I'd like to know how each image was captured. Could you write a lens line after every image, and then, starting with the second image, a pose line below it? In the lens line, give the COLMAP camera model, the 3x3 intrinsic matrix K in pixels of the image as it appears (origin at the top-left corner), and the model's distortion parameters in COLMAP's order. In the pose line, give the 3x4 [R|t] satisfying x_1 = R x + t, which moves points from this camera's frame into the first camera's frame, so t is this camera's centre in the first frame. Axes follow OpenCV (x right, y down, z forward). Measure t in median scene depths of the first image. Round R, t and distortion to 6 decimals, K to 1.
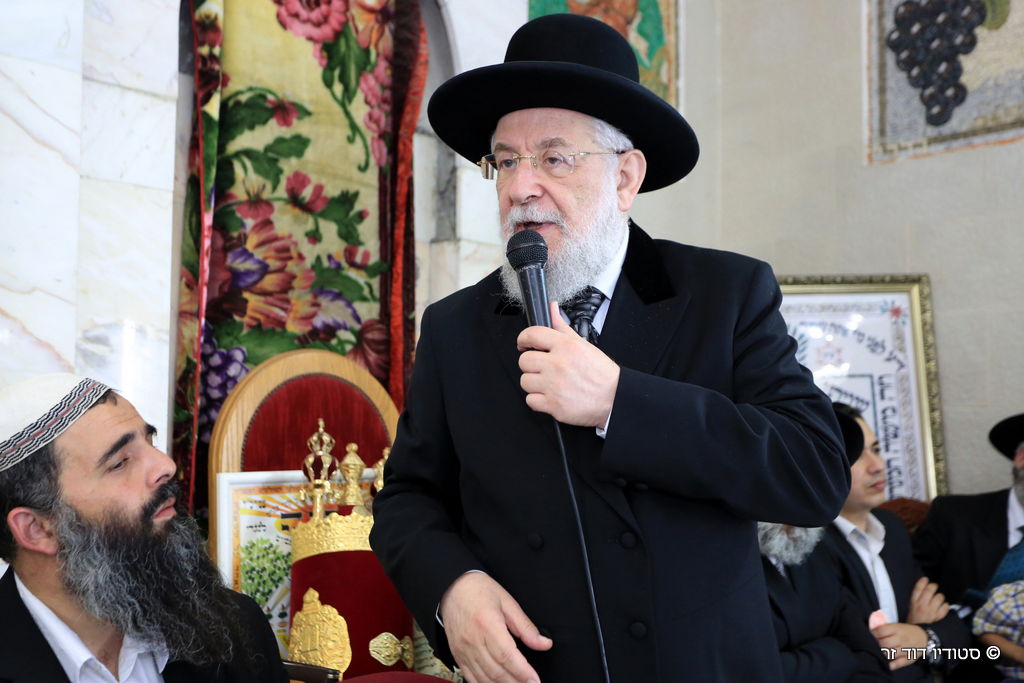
lens RADIAL K [[1099.9, 0, 512.9], [0, 1099.9, 347.2], [0, 0, 1]] dist [0.039167, 0.000000]
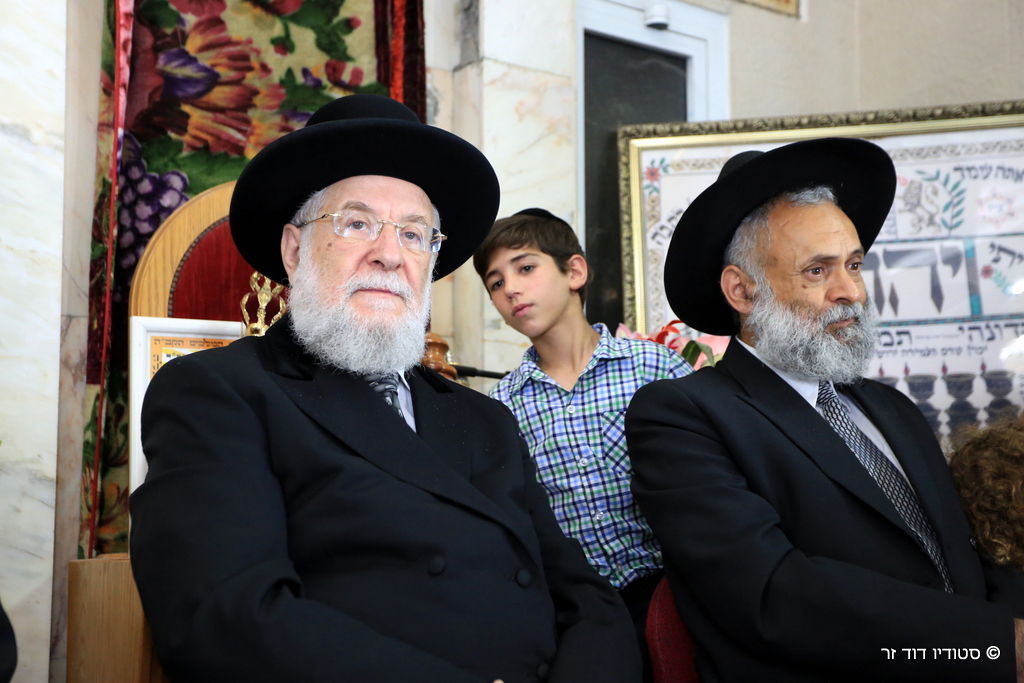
lens RADIAL K [[1099.9, 0, 516.7], [0, 1099.9, 346.4], [0, 0, 1]] dist [0.039167, 0.000000]
pose [[0.982667, -0.028113, -0.183234, 0.125159], [0.025273, 0.999522, -0.017820, 0.134972], [0.183647, 0.012881, 0.982908, 0.241409]]
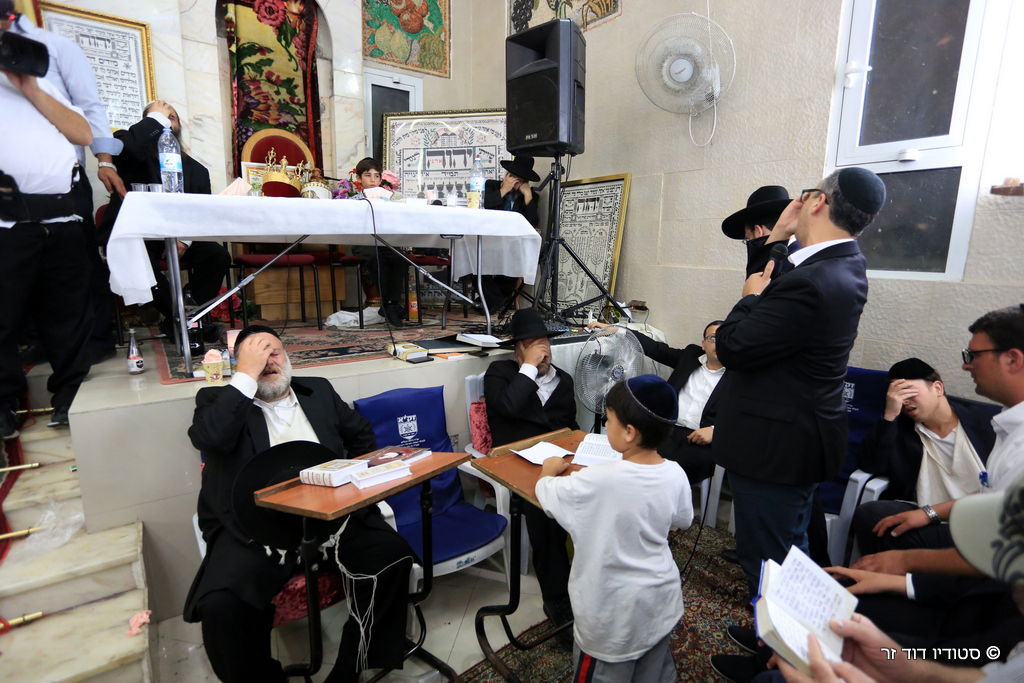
lens RADIAL K [[514.8, 0, 516.0], [0, 514.8, 343.0], [0, 0, 1]] dist [-0.059205, 0.025675]
pose [[0.987439, 0.035398, -0.153984, 0.742081], [0.003219, 0.969871, 0.243598, 0.246512], [0.157968, -0.241034, 0.957574, -0.457540]]
